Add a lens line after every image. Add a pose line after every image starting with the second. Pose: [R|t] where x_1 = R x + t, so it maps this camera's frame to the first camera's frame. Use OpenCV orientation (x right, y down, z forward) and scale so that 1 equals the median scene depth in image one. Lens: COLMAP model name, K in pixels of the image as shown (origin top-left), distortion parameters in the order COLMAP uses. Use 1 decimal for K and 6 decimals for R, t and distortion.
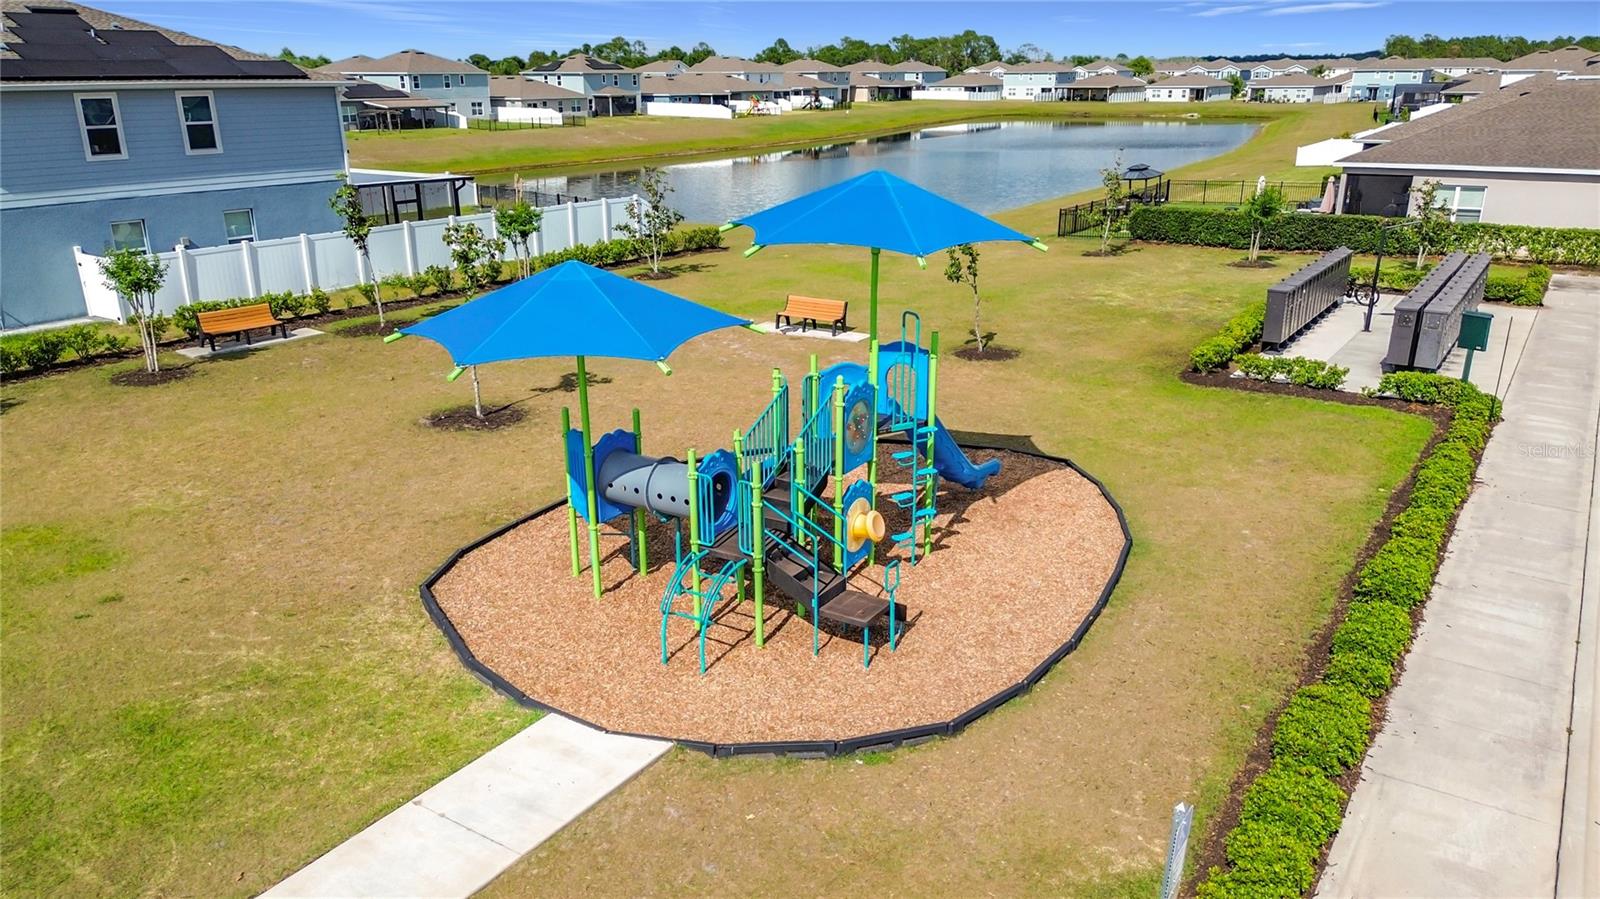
lens RADIAL K [[1145.0, 0, 777.2], [0, 1145.0, 512.2], [0, 0, 1]] dist [0.032131, -0.002913]
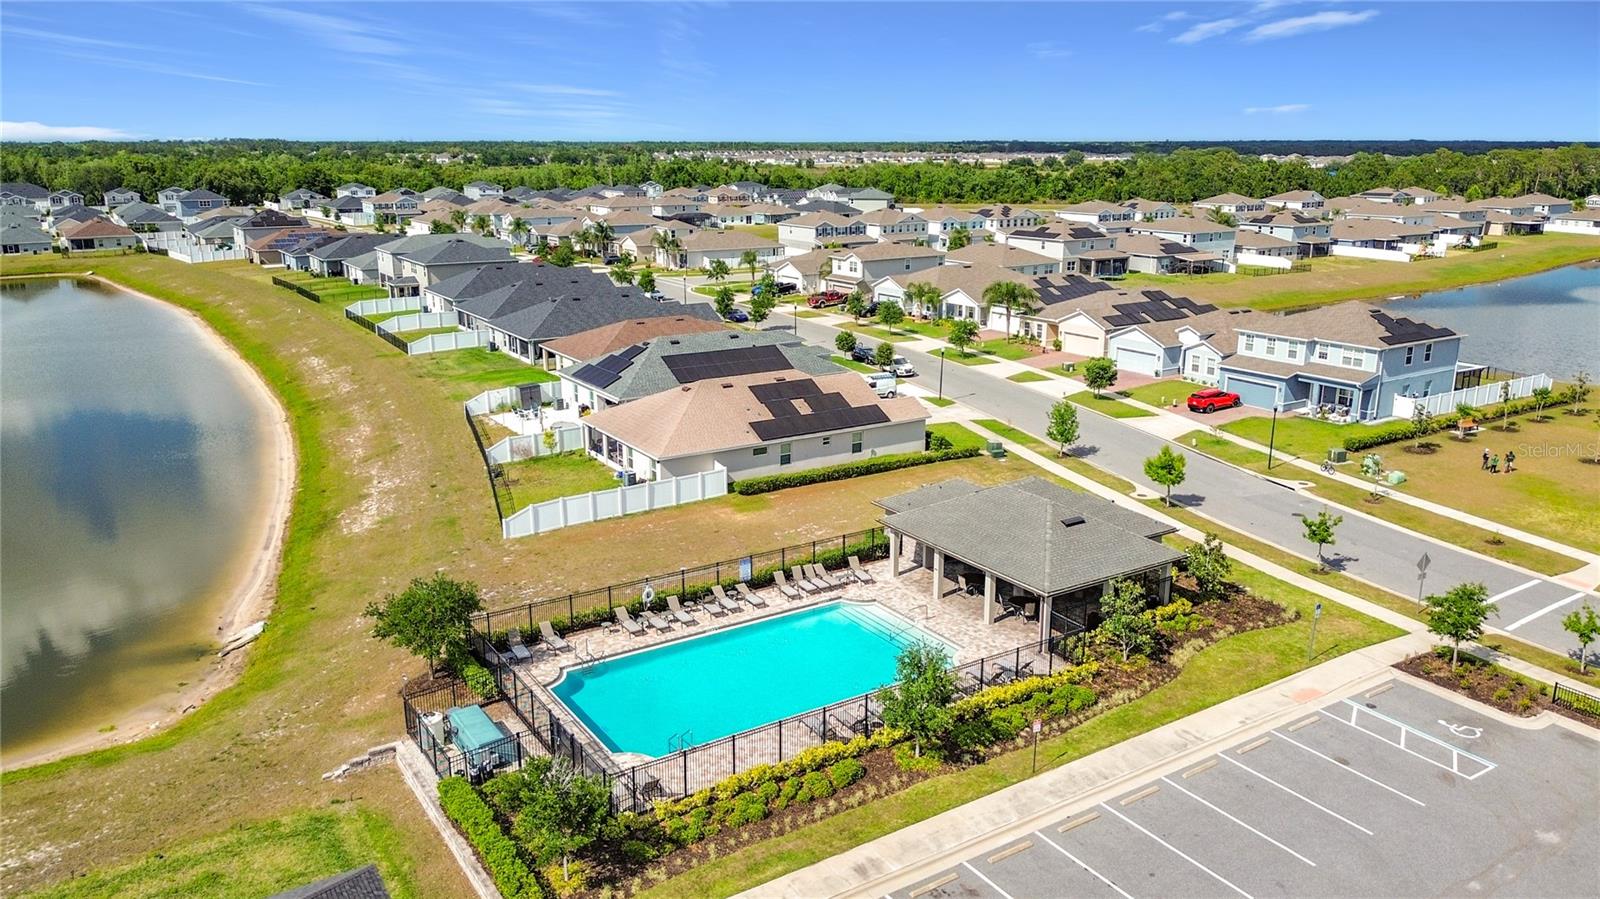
lens RADIAL K [[1171.4, 0, 796.8], [0, 1171.4, 420.5], [0, 0, 1]] dist [0.058069, -0.087884]
pose [[0.923562, 0.096234, -0.371178, -0.914011], [-0.144816, 0.983845, -0.105251, 0.406715], [0.355053, 0.150958, 0.922578, -2.475584]]
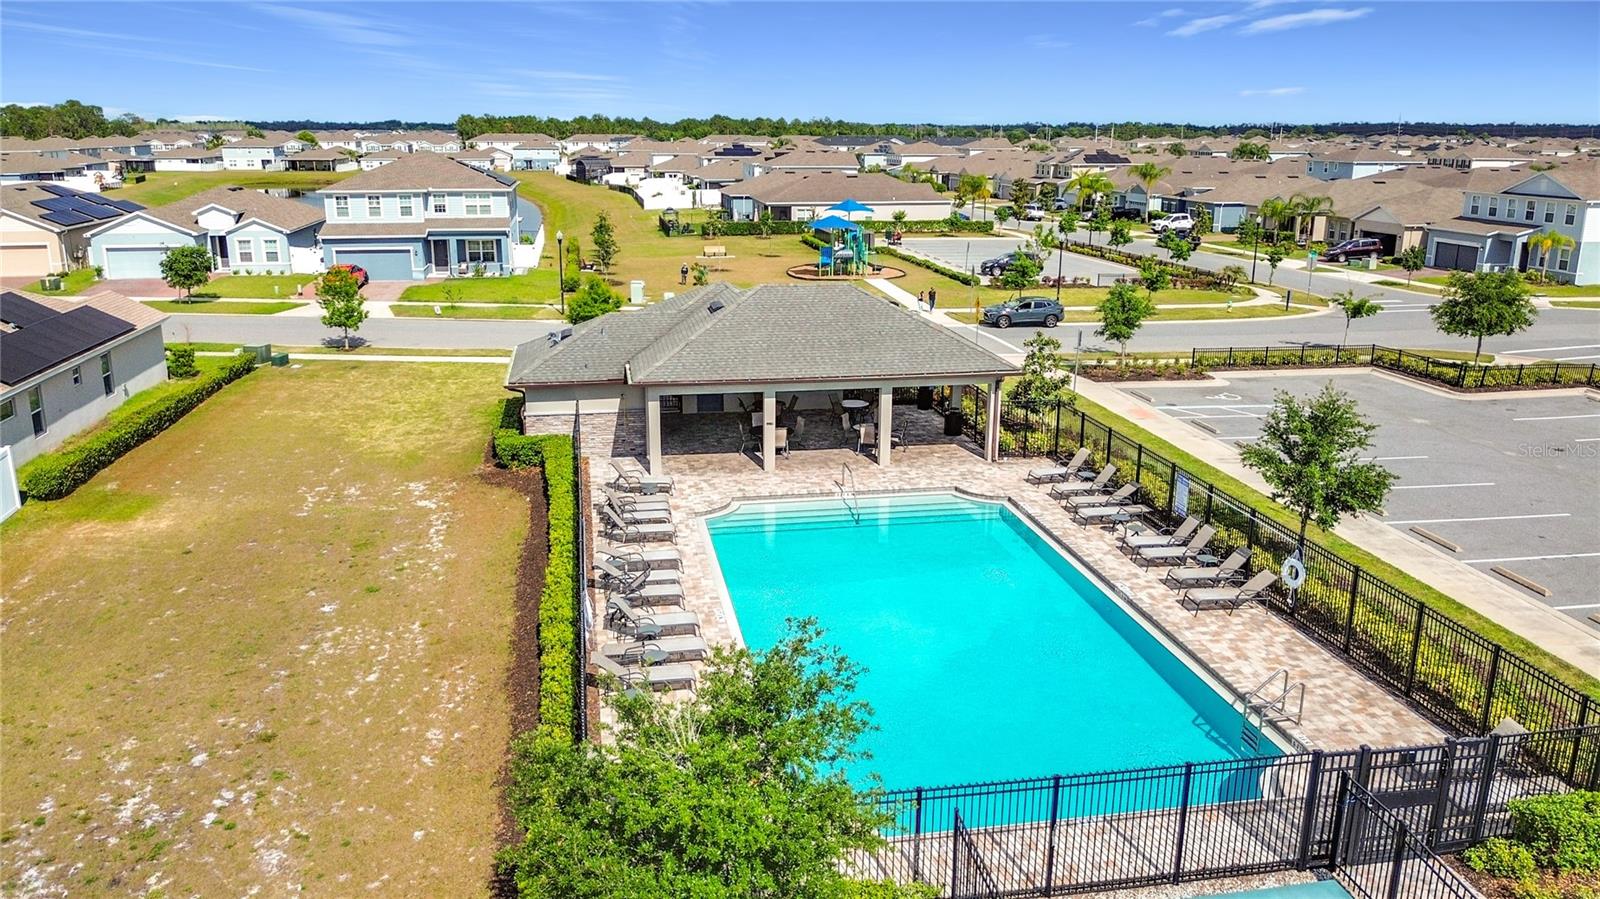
lens RADIAL K [[1172.8, 0, 813.7], [0, 1172.8, 452.5], [0, 0, 1]] dist [0.036666, -0.079467]
pose [[0.699737, -0.177759, 0.691932, -2.189971], [0.246540, 0.969132, -0.000348, 0.451823], [-0.670512, 0.170833, 0.721962, -1.486261]]
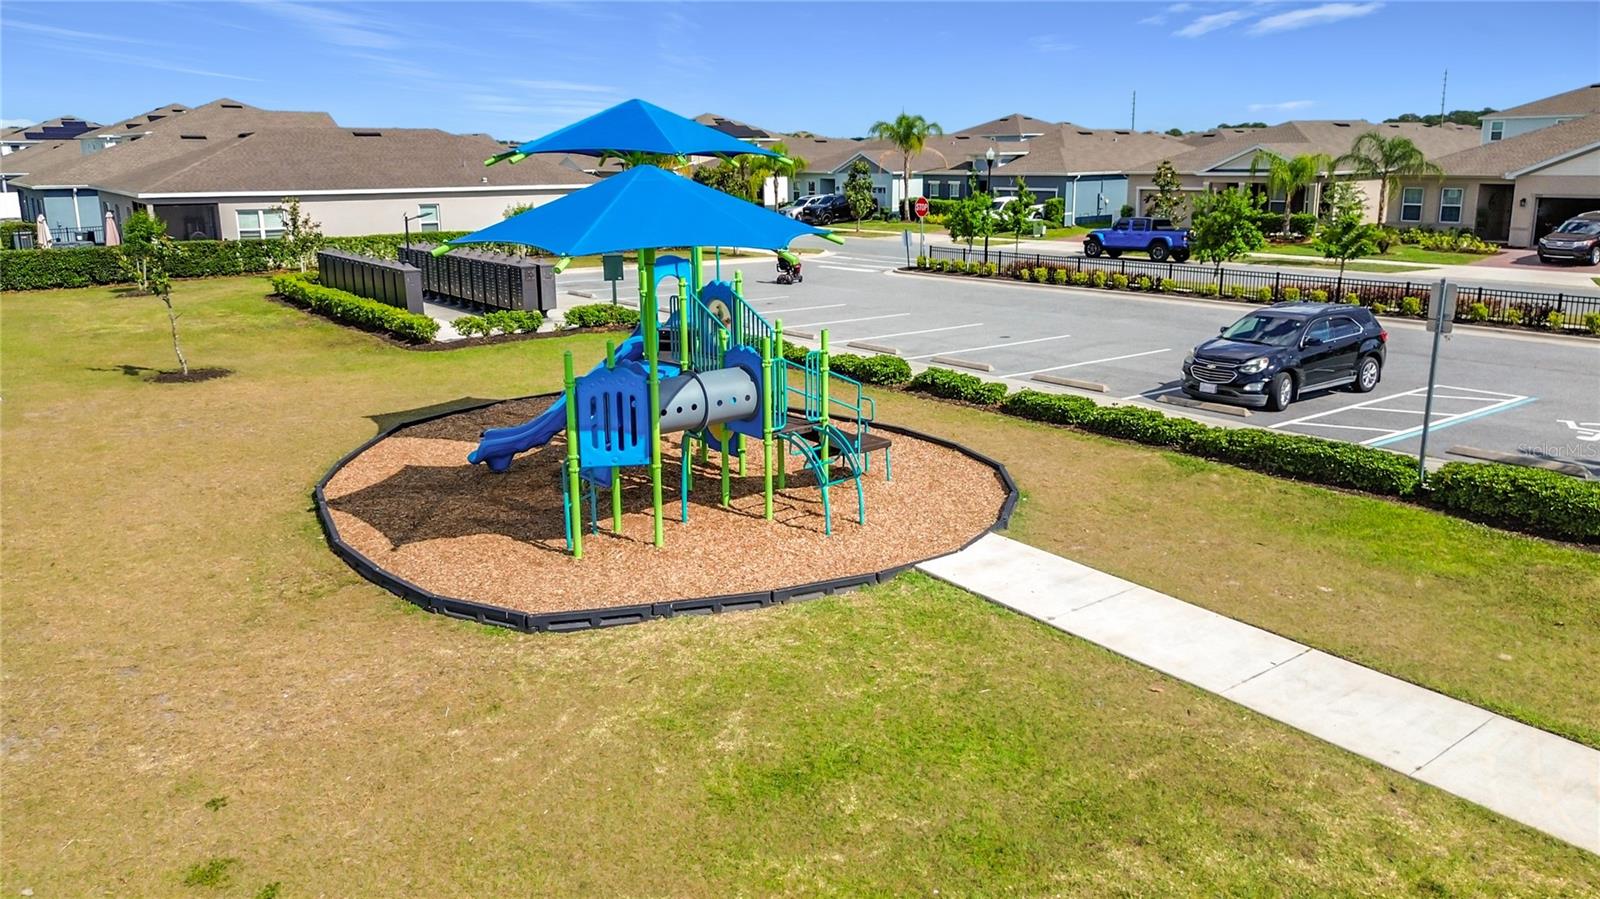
lens RADIAL K [[1166.2, 0, 799.5], [0, 1166.2, 420.3], [0, 0, 1]] dist [0.048094, -0.075269]
pose [[0.305275, -0.204196, 0.930113, -0.471668], [0.339880, 0.935771, 0.093885, -0.031934], [-0.889544, 0.287466, 0.355070, 0.275820]]
